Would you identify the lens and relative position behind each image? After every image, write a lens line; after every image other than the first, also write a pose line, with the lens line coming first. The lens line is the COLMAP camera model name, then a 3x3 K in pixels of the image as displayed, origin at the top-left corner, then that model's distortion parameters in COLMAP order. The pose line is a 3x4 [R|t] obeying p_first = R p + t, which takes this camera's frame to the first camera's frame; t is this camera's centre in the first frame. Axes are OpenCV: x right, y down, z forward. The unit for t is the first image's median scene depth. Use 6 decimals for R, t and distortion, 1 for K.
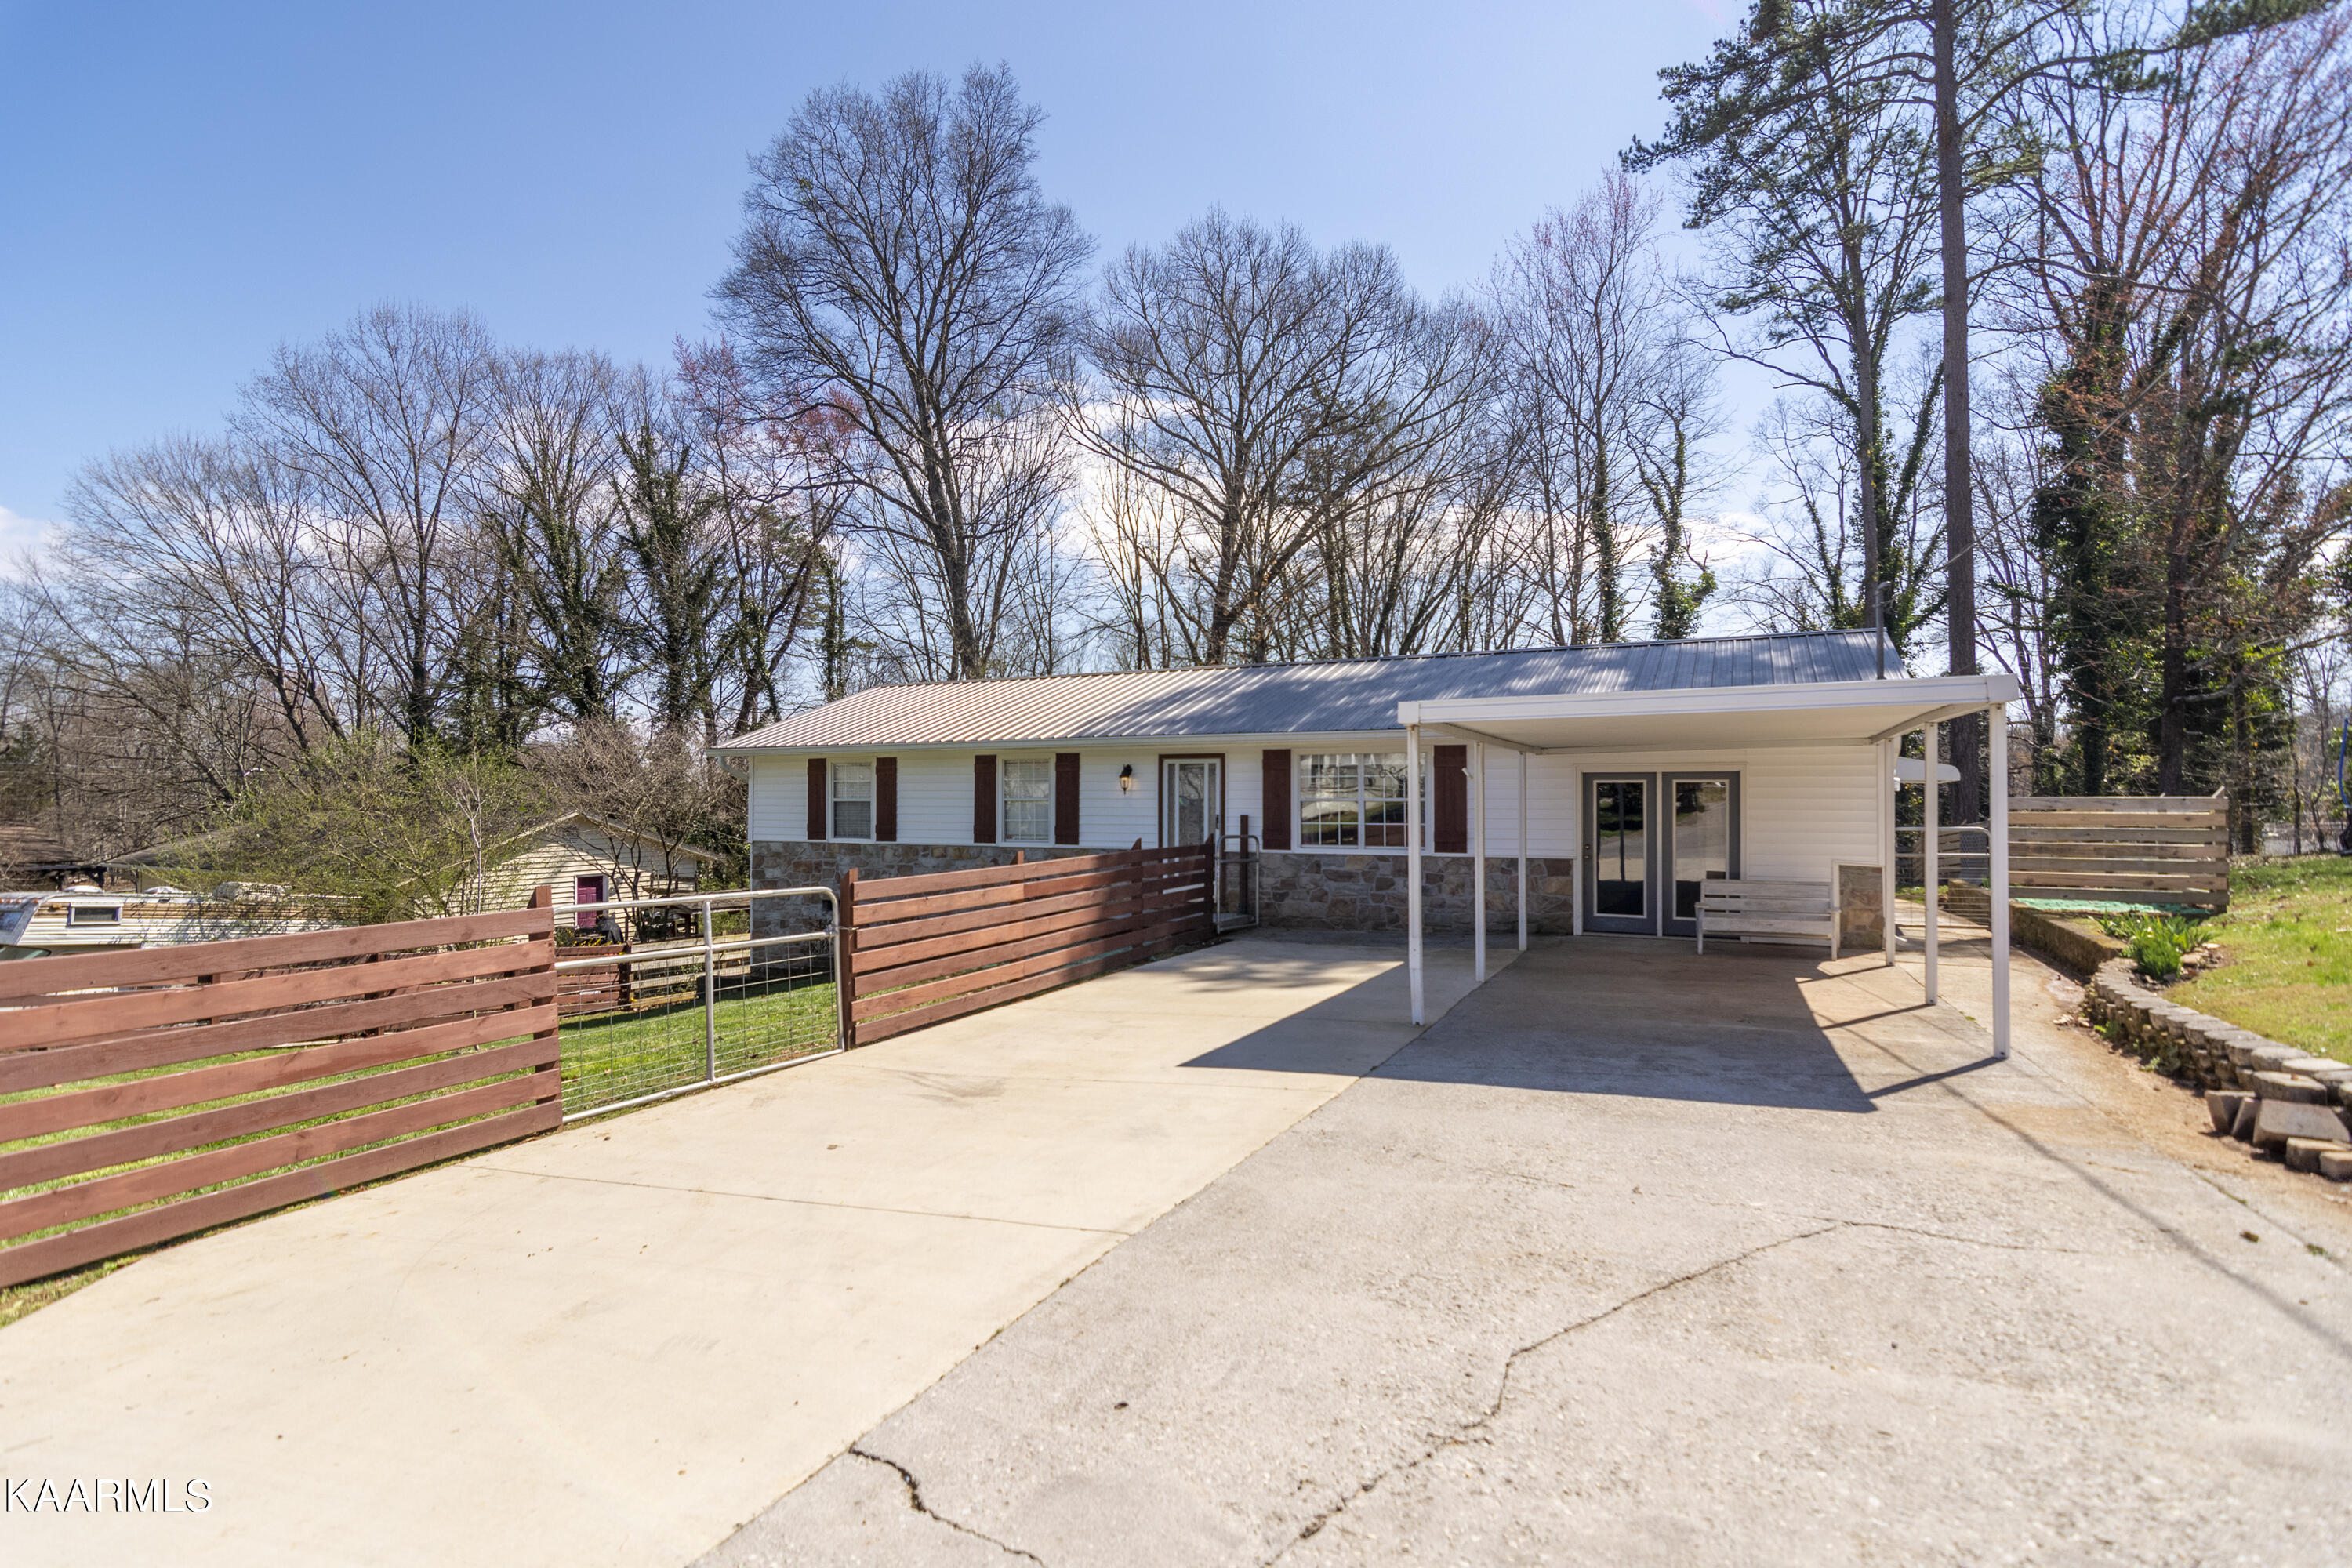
lens RADIAL K [[1158.6, 0, 1240.7], [0, 1158.6, 794.1], [0, 0, 1]] dist [-0.001619, -0.000449]
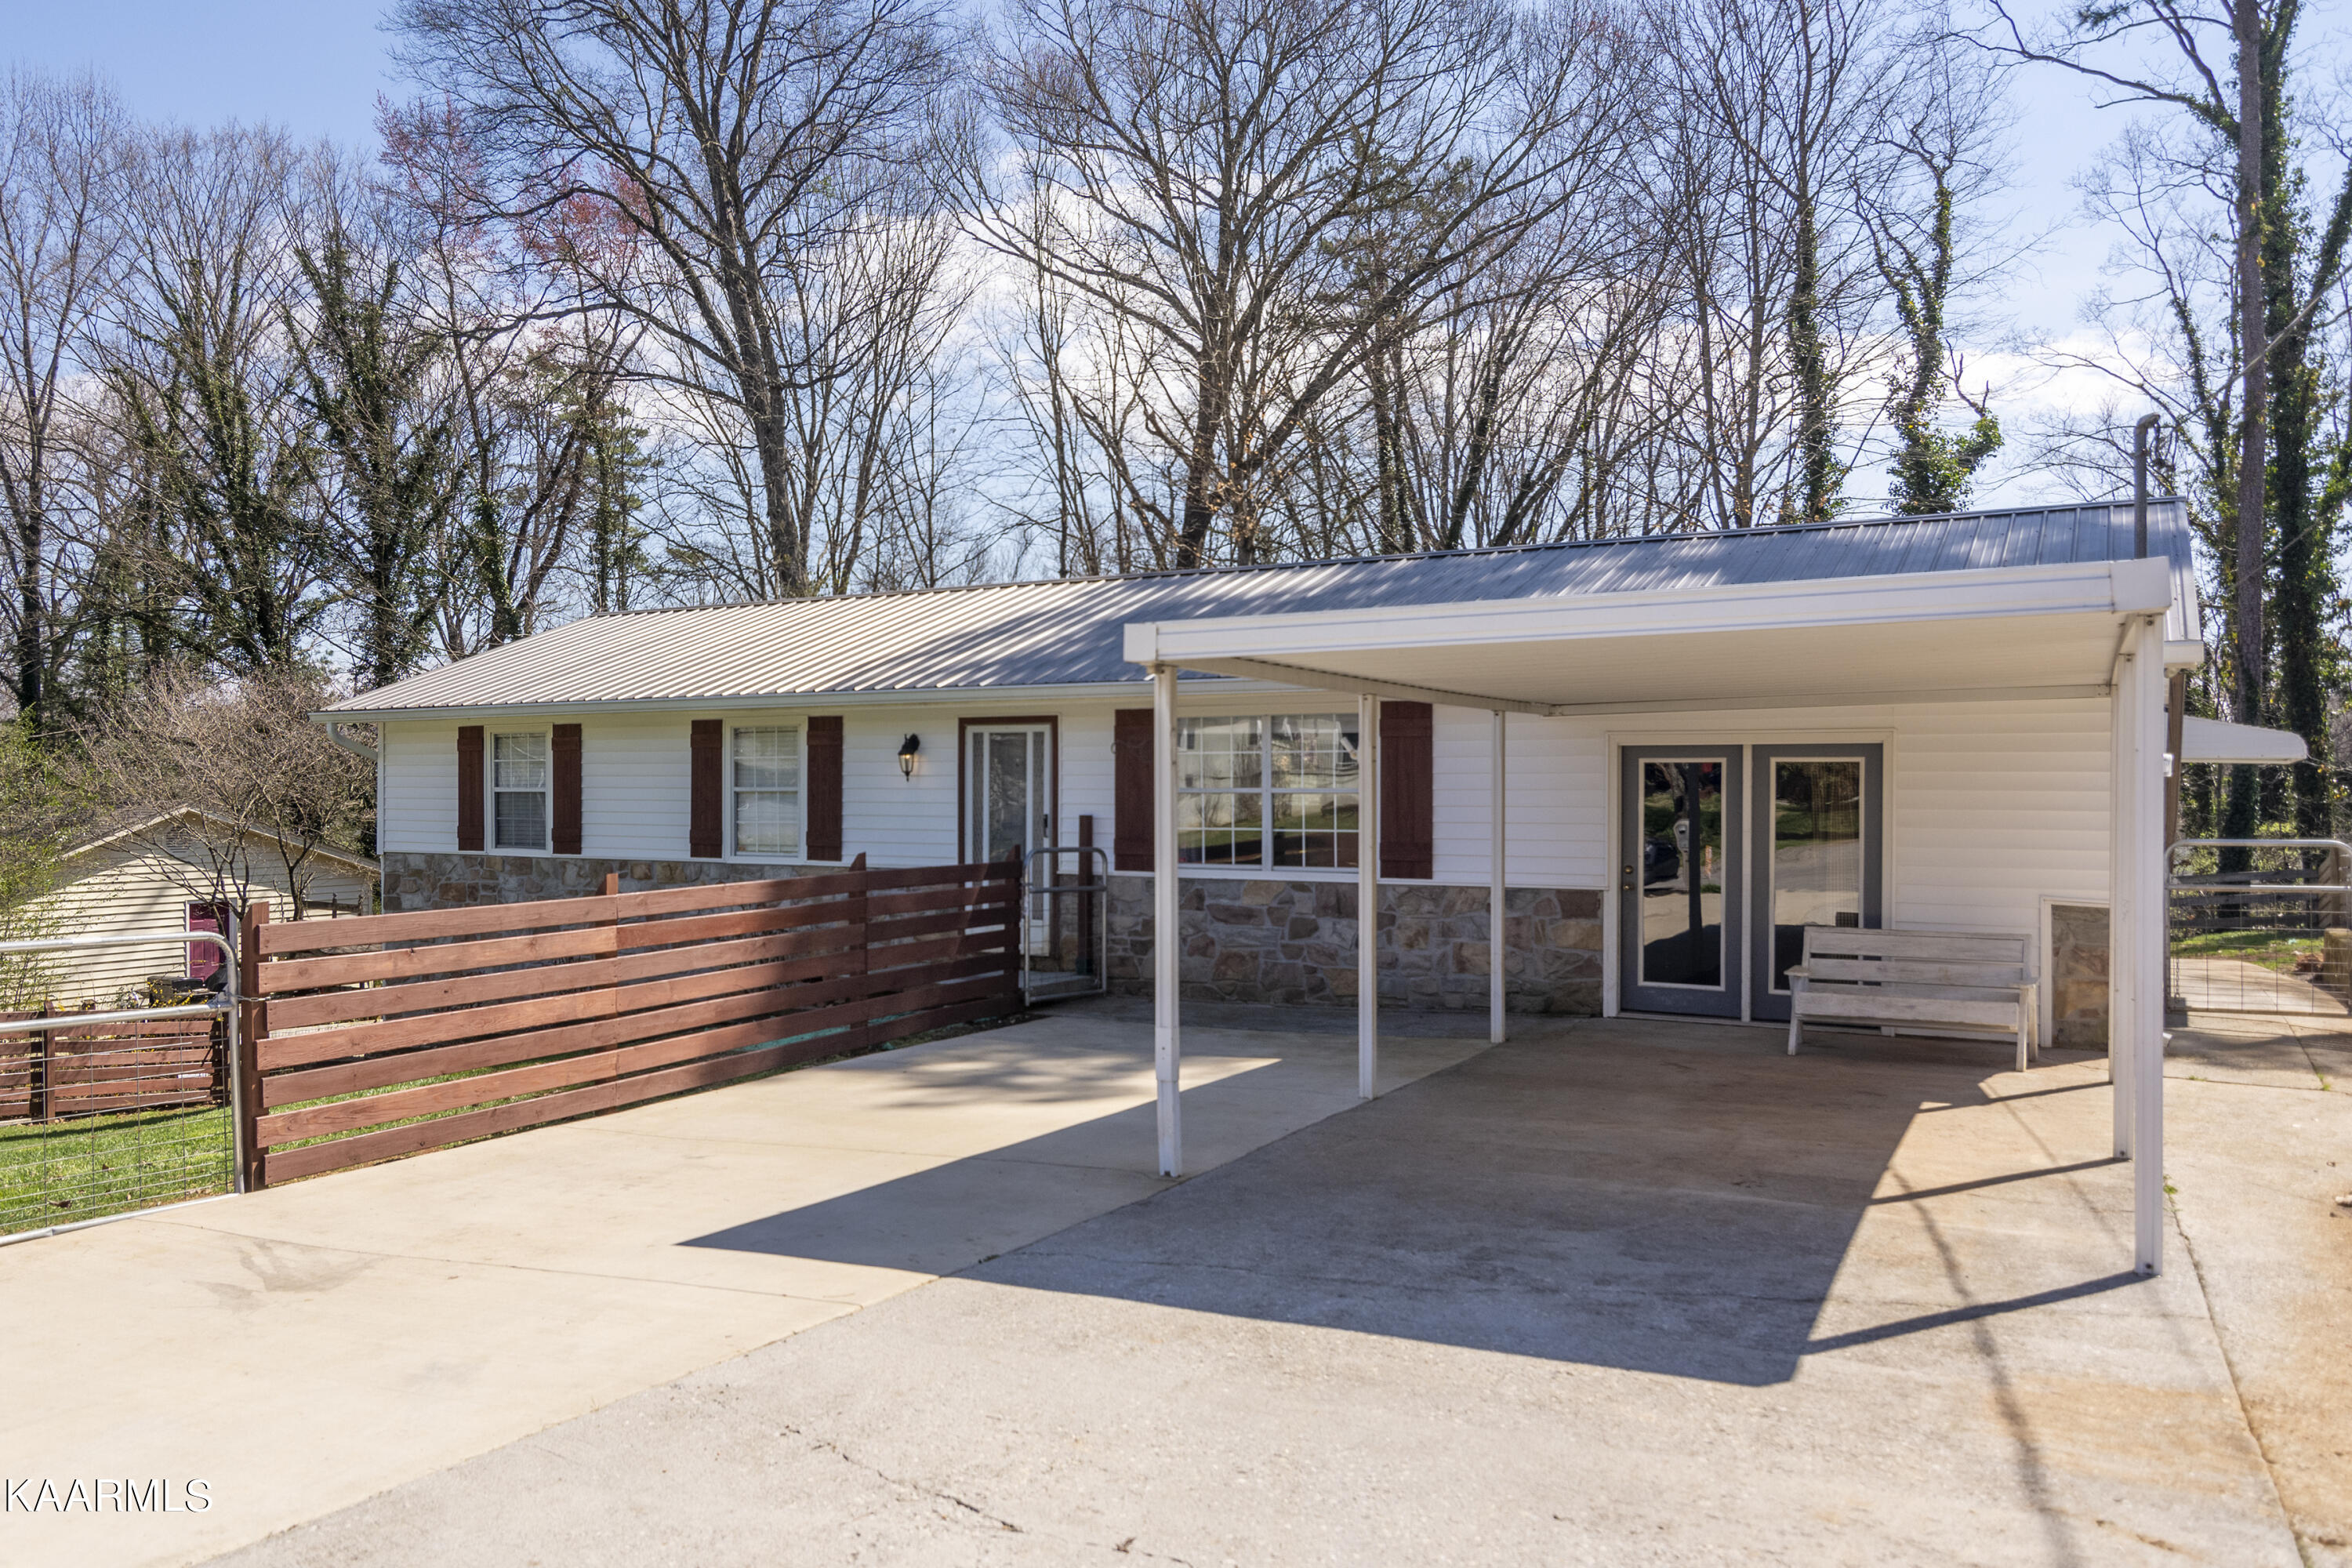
lens RADIAL K [[1768.0, 0, 1098.0], [0, 1768.0, 813.8], [0, 0, 1]] dist [0.001686, 0.000874]
pose [[0.994276, 0.002617, -0.106806, 0.095304], [-0.000617, 0.999824, 0.018757, -0.000394], [0.106836, -0.018583, 0.994103, 0.049373]]
